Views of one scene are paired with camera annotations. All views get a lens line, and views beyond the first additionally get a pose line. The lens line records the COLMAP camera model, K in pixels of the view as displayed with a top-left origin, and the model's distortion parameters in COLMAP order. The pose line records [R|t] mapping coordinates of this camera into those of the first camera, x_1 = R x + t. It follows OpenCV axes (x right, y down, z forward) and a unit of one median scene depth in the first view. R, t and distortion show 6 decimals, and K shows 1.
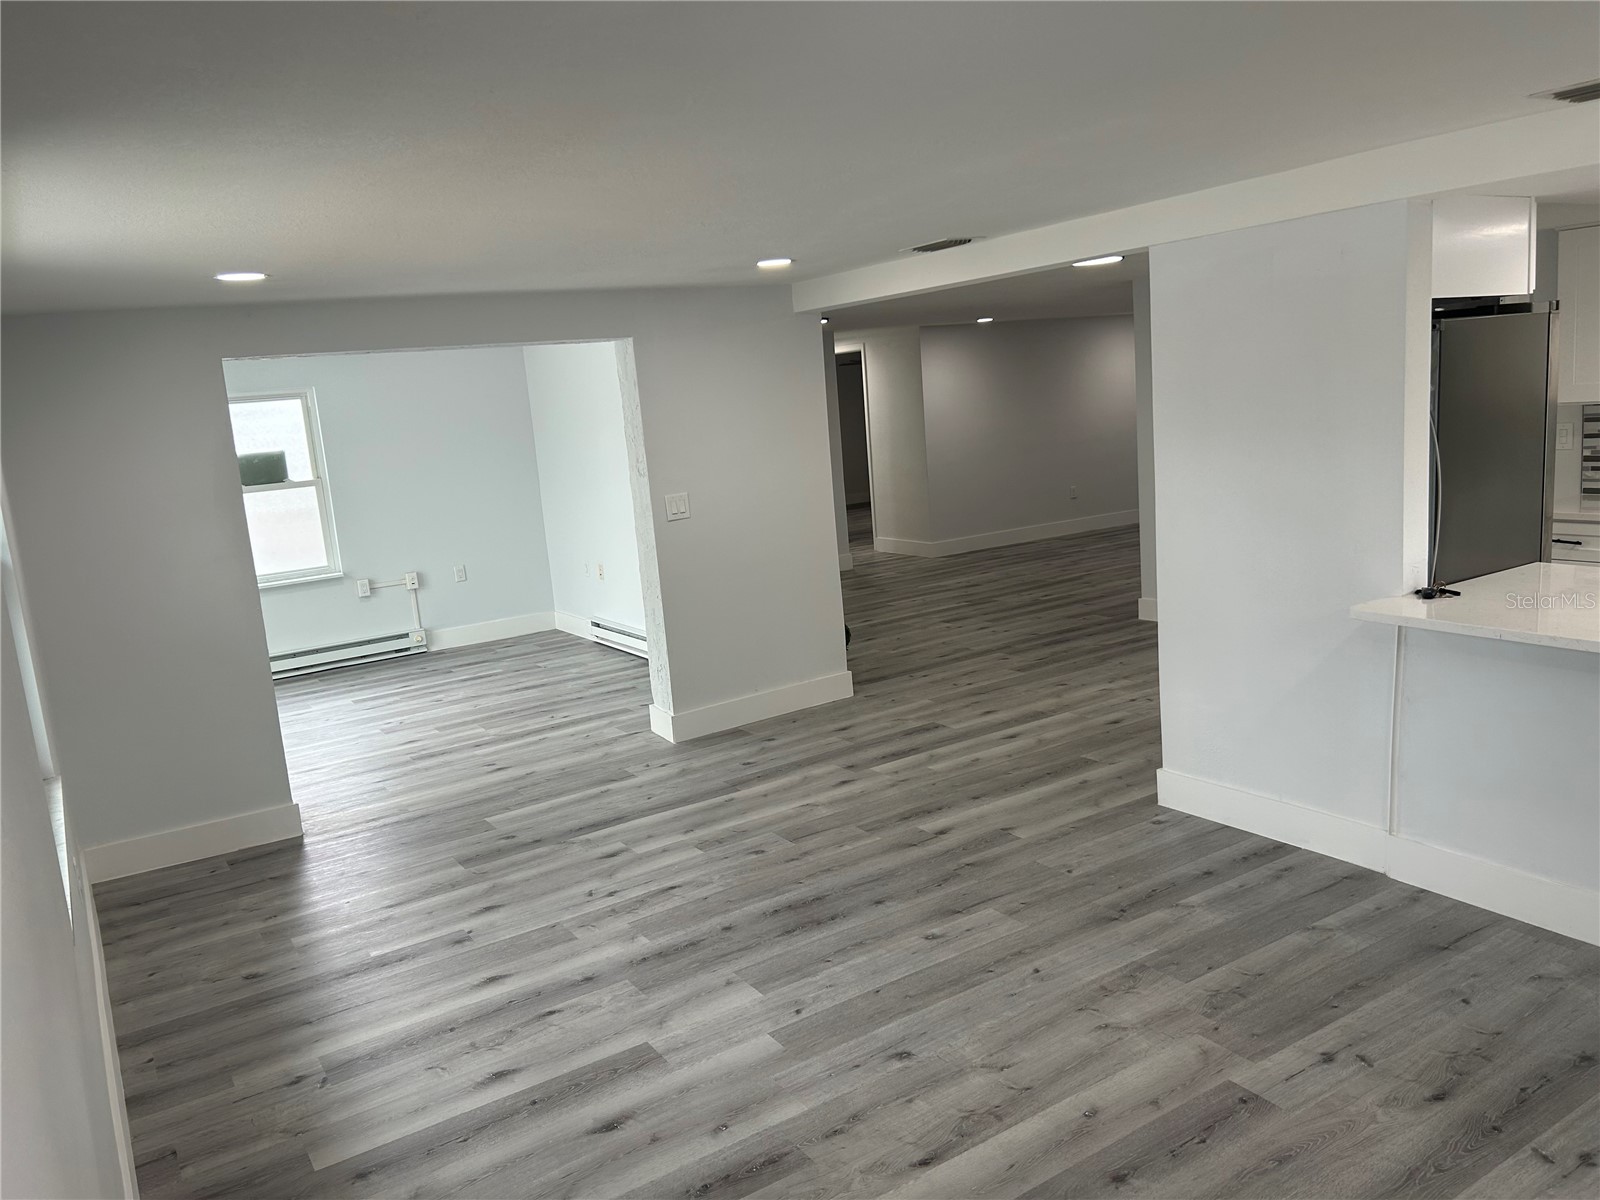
lens RADIAL K [[1198.4, 0, 792.6], [0, 1198.4, 606.5], [0, 0, 1]] dist [0.048605, -0.056809]
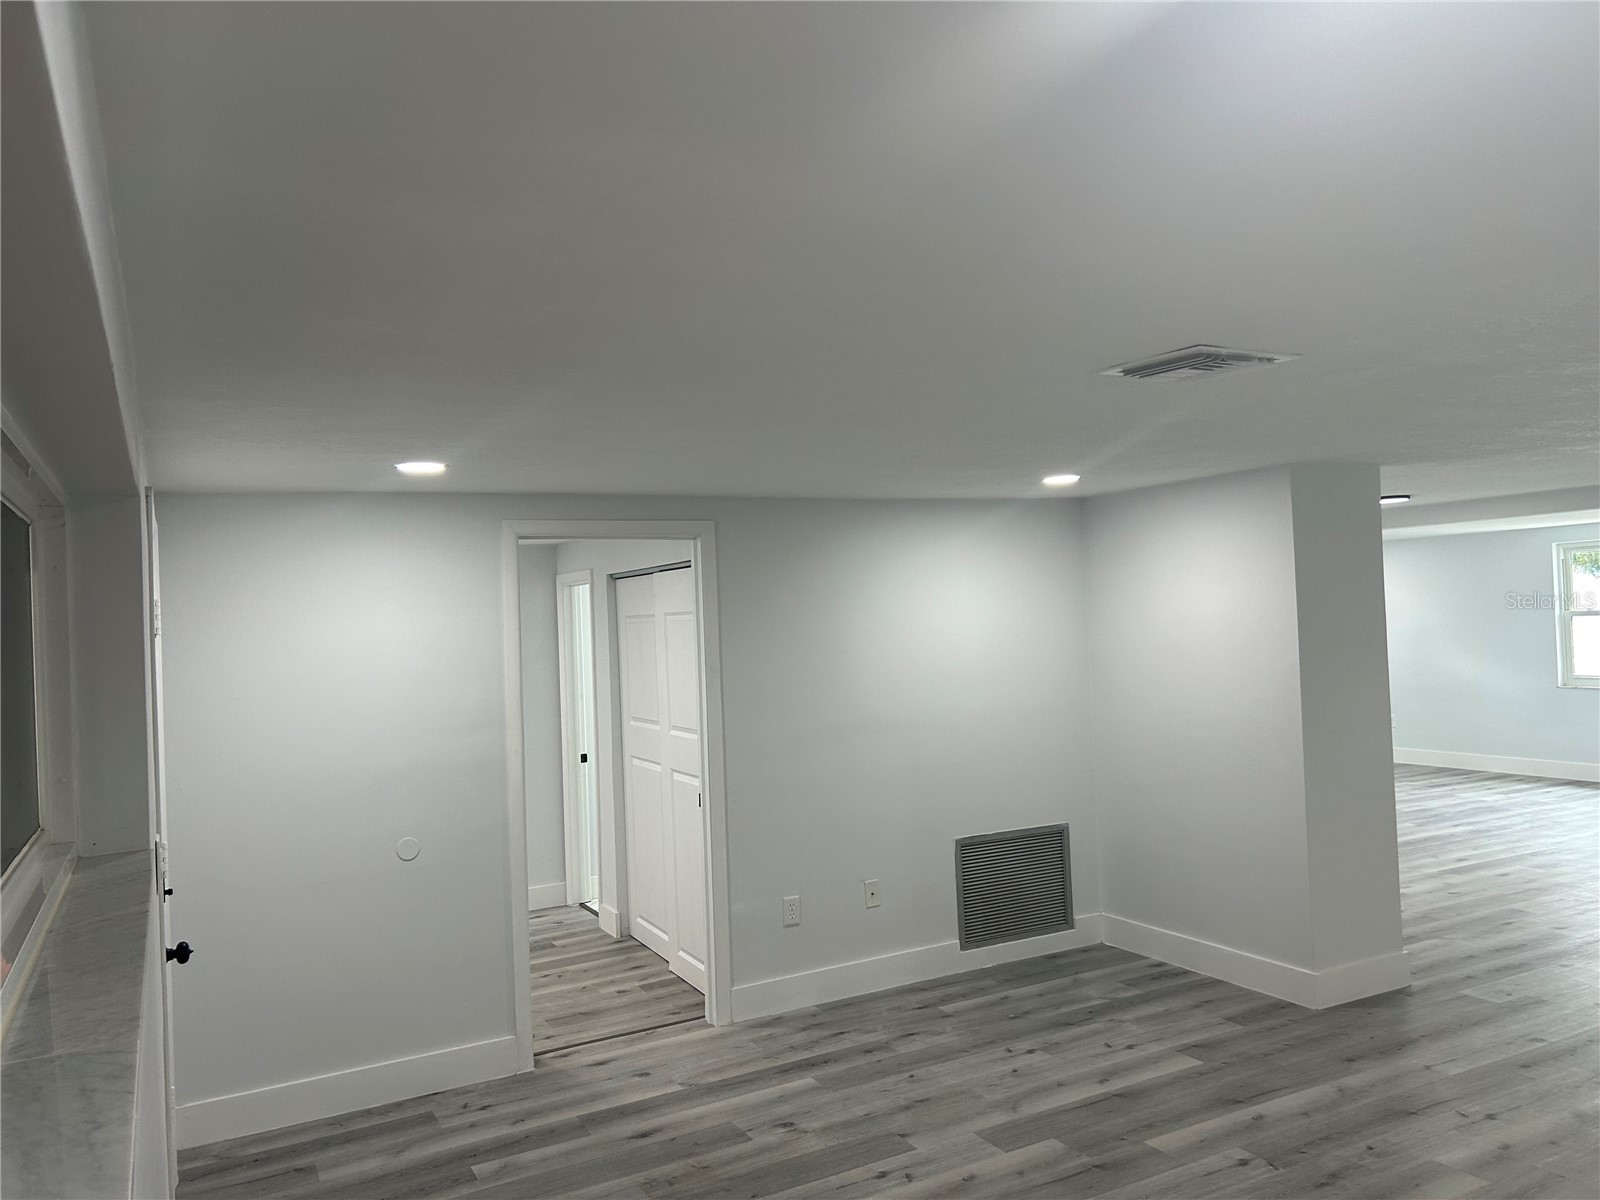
lens RADIAL K [[1198.4, 0, 811.3], [0, 1198.4, 613.8], [0, 0, 1]] dist [0.048605, -0.056809]
pose [[-0.989480, 0.122864, 0.076376, 0.849975], [0.134051, 0.977191, 0.164705, -0.527019], [-0.054398, 0.173210, -0.983381, 2.594850]]
